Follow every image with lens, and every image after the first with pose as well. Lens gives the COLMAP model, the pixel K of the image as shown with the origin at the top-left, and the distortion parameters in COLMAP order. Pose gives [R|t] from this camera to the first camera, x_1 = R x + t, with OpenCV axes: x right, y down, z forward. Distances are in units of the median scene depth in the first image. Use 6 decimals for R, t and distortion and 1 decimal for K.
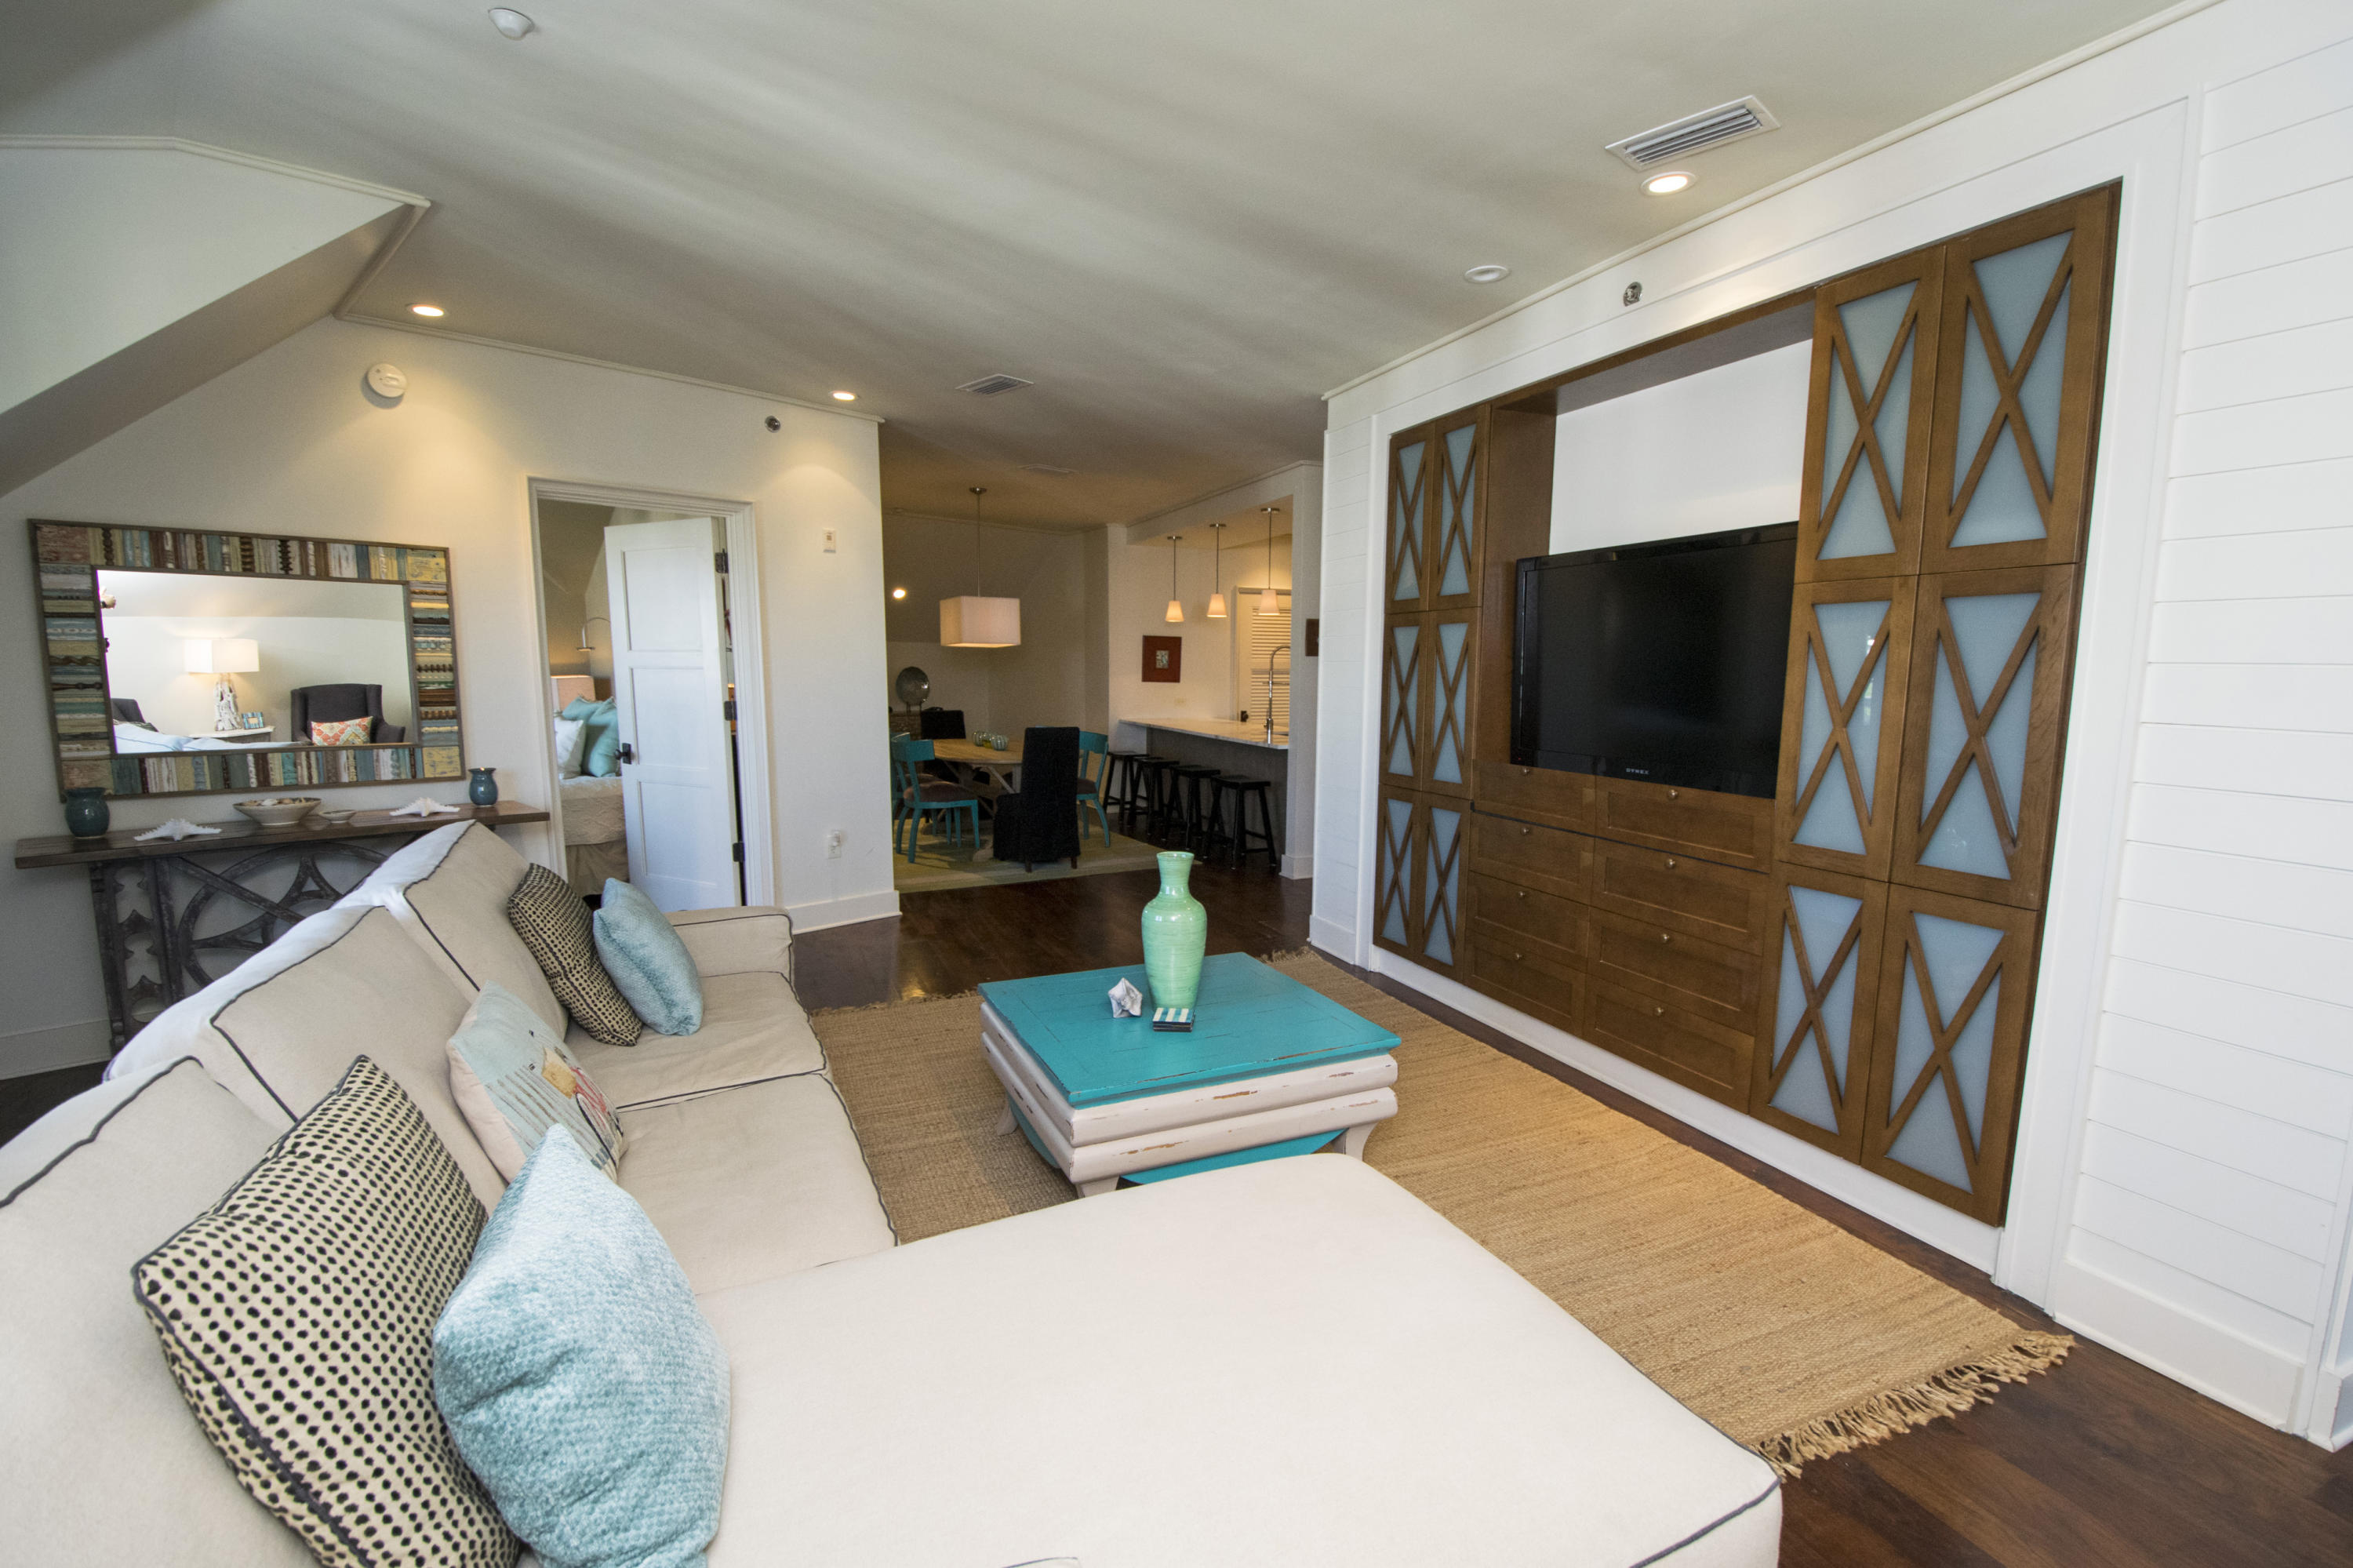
lens RADIAL K [[1034.5, 0, 1189.1], [0, 1034.5, 806.1], [0, 0, 1]] dist [0.025196, -0.029935]
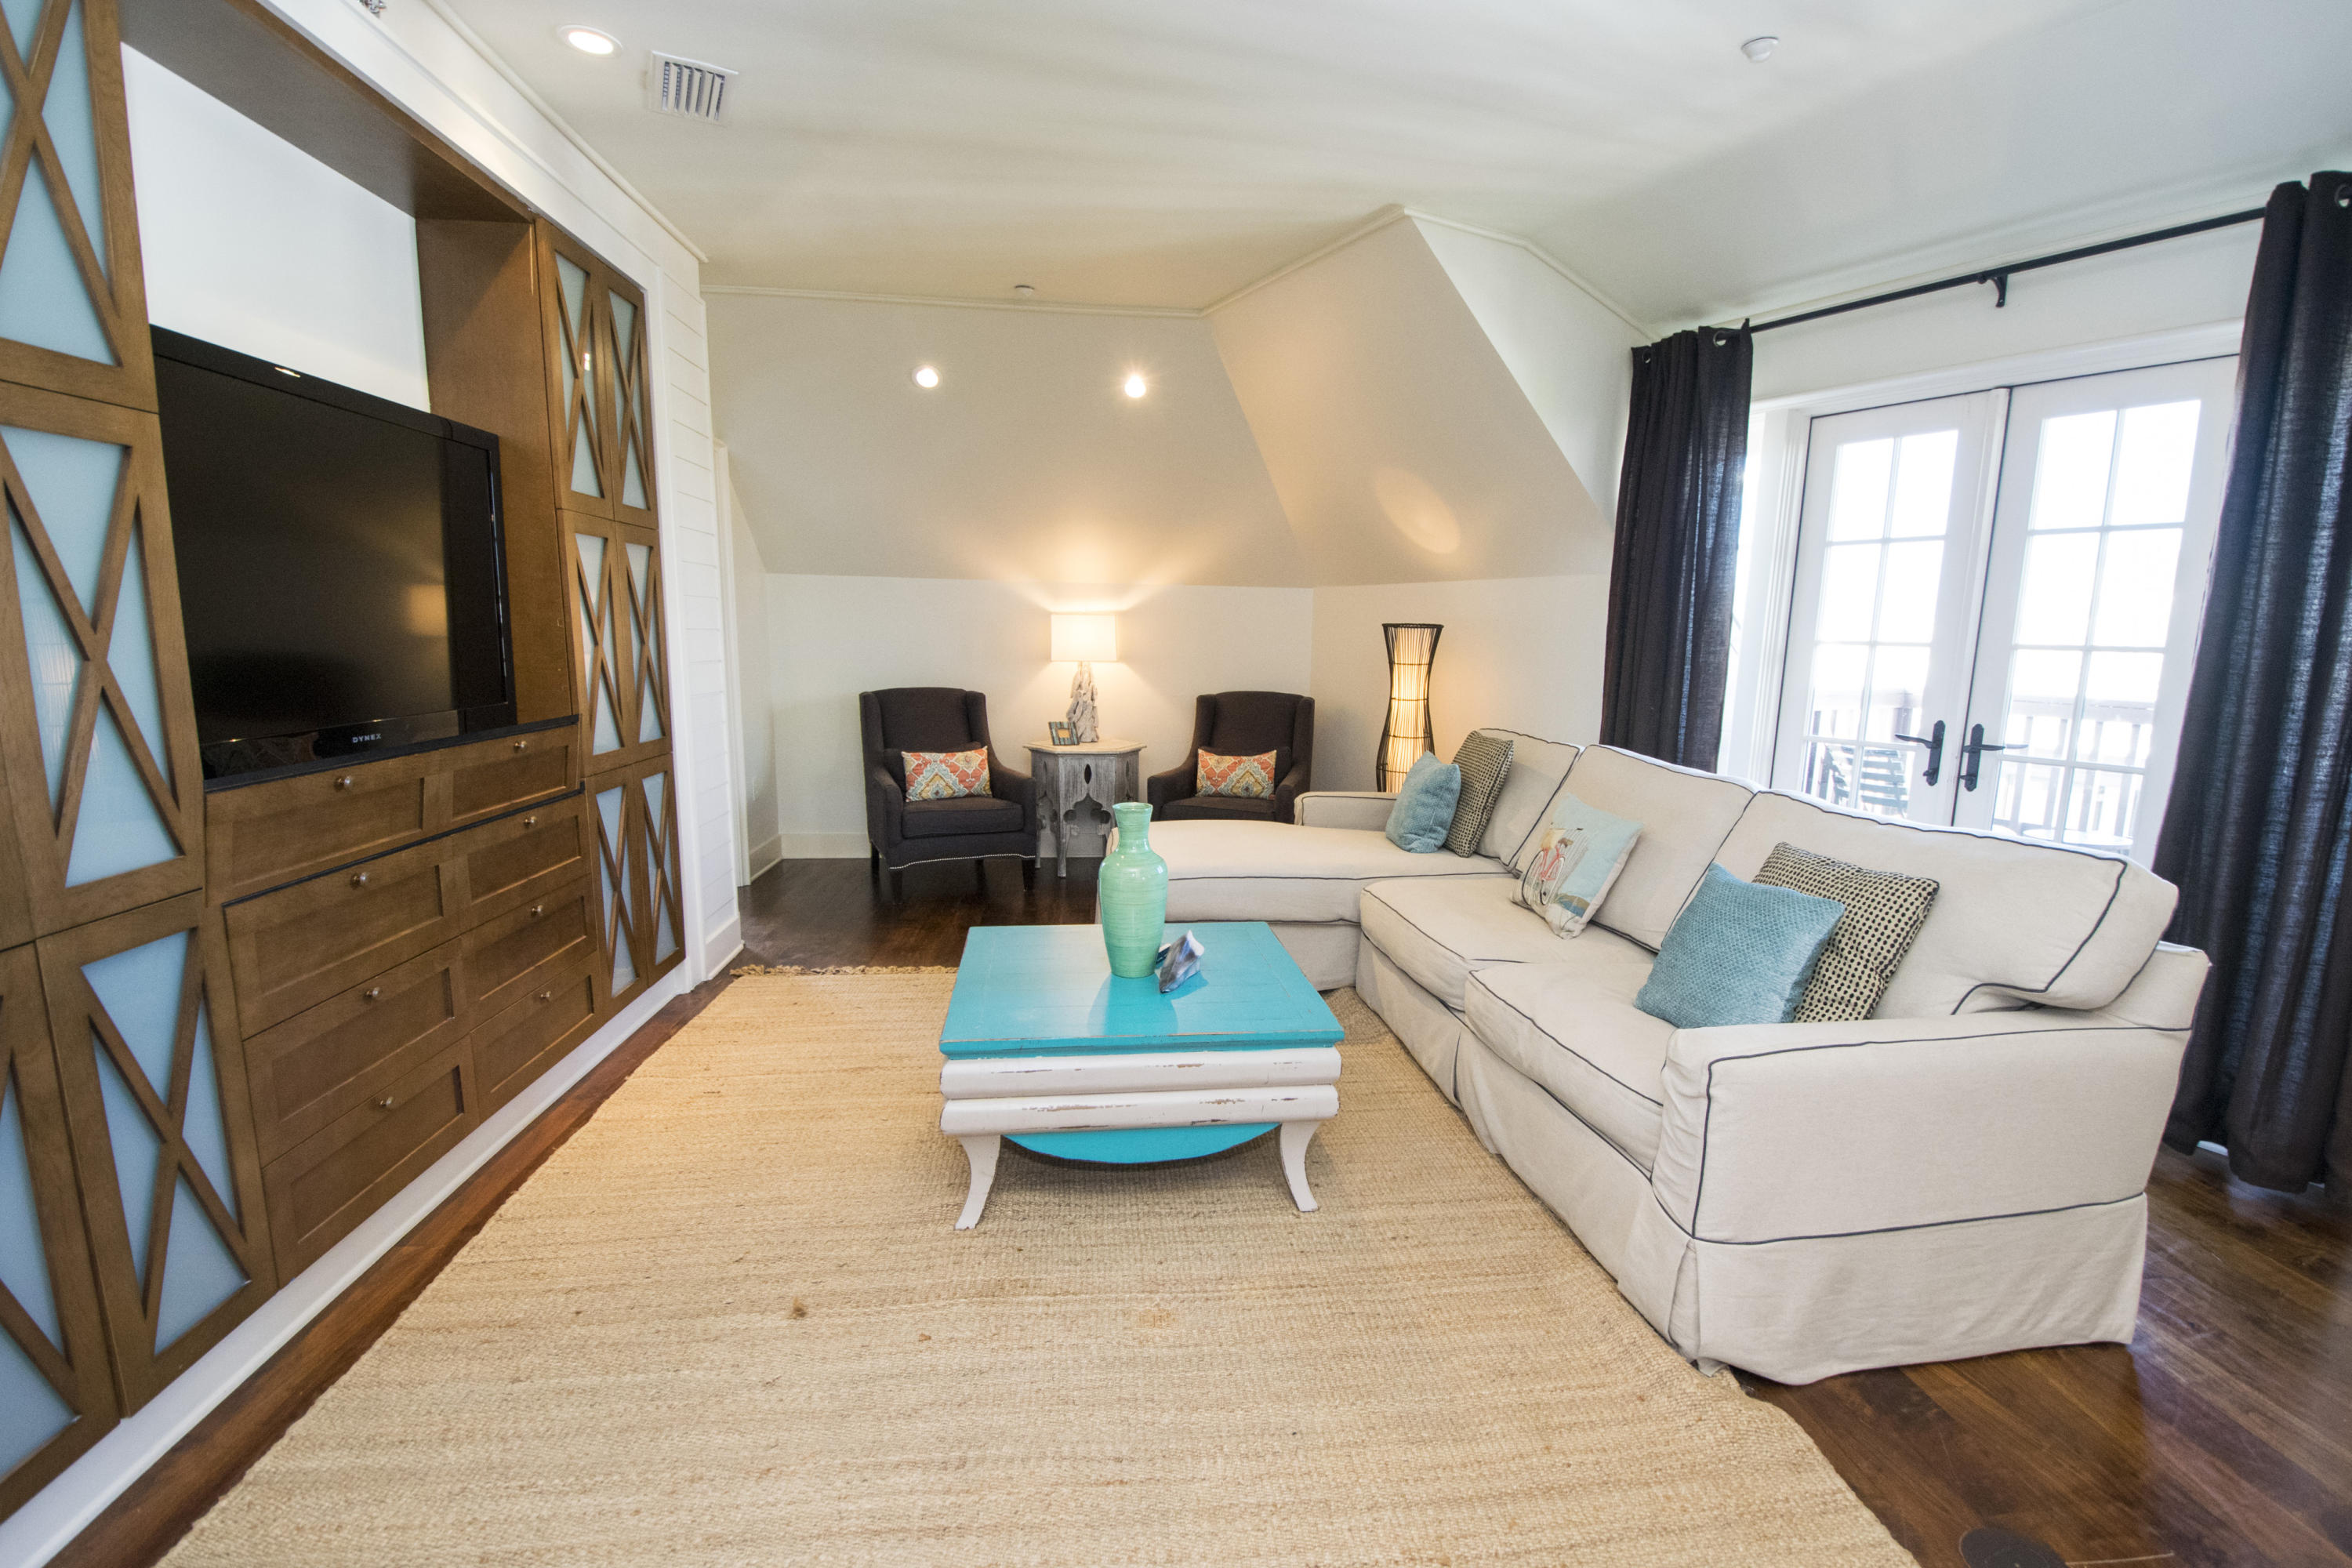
lens RADIAL K [[1064.9, 0, 1190.7], [0, 1064.9, 807.5], [0, 0, 1]] dist [0.028956, -0.026361]
pose [[-0.956494, -0.071277, 0.282912, -0.335647], [0.014573, 0.956816, 0.290329, -0.230684], [-0.291388, 0.281821, -0.914150, 1.880918]]
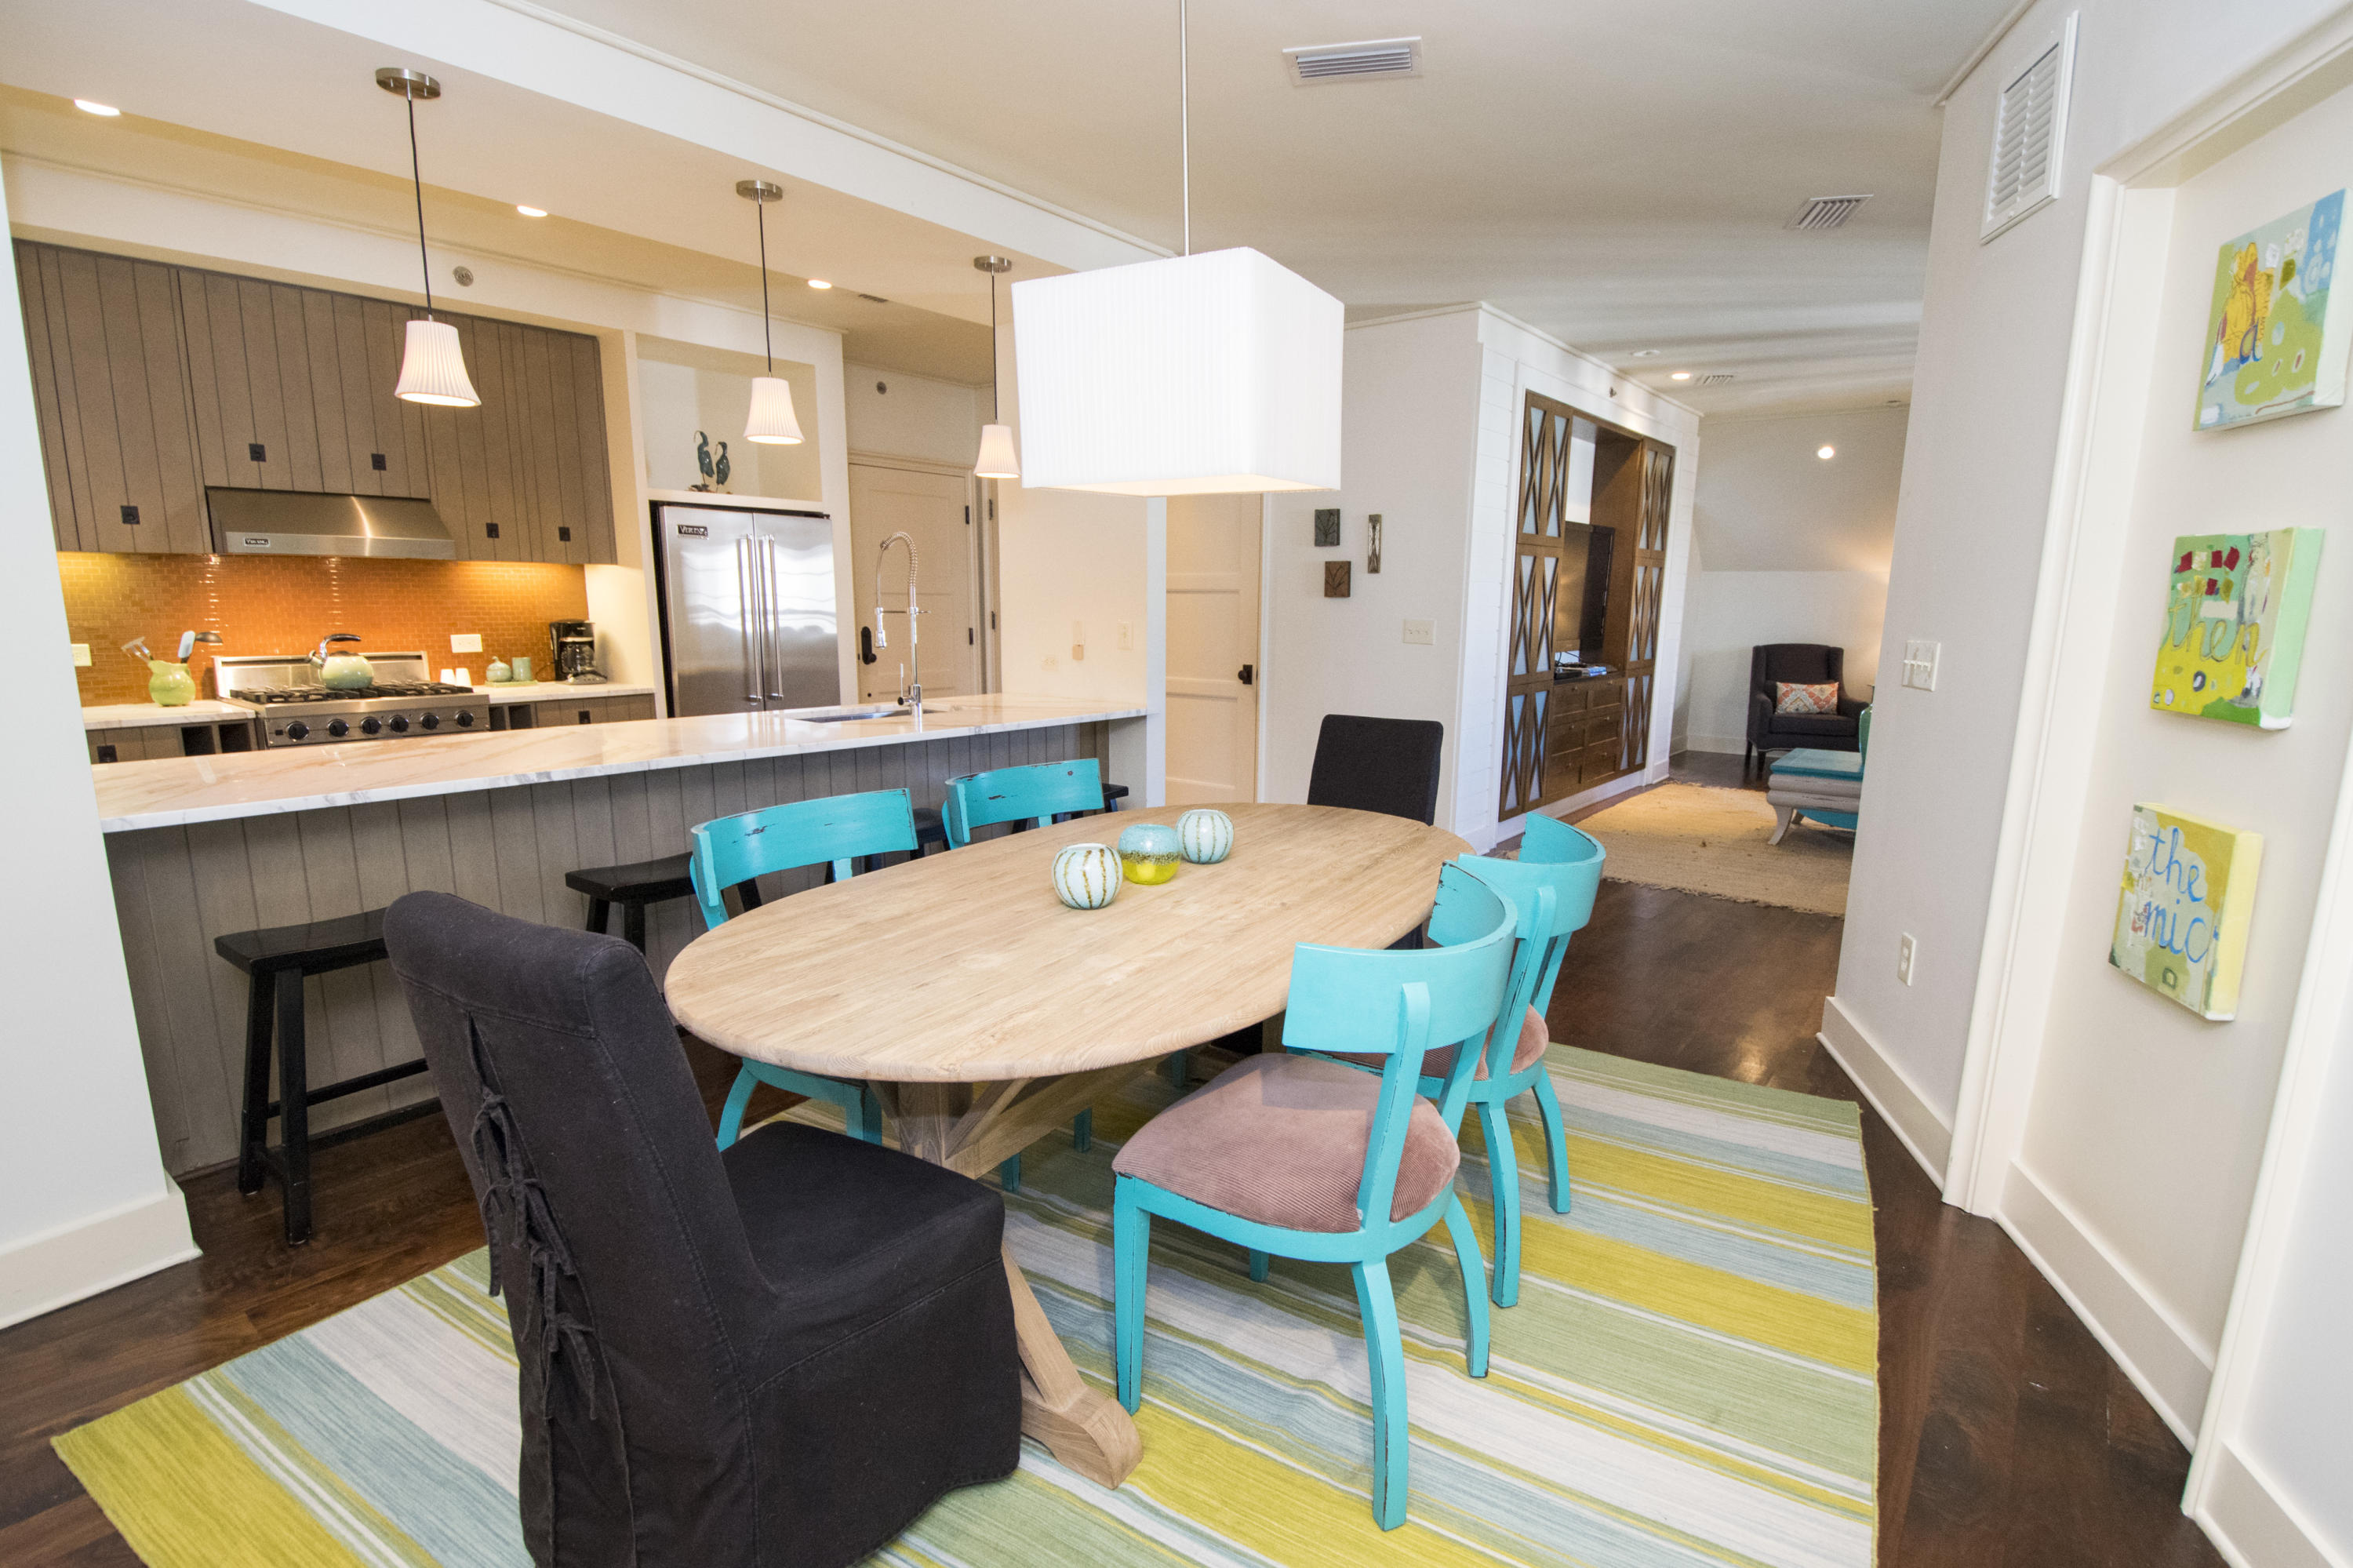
lens RADIAL K [[1101.0, 0, 1187.7], [0, 1101.0, 809.9], [0, 0, 1]] dist [0.026936, -0.030221]
pose [[-0.489729, -0.178865, 0.853330, -1.256457], [0.104237, 0.959699, 0.260983, -0.435247], [-0.865621, 0.216760, -0.451348, 3.256018]]
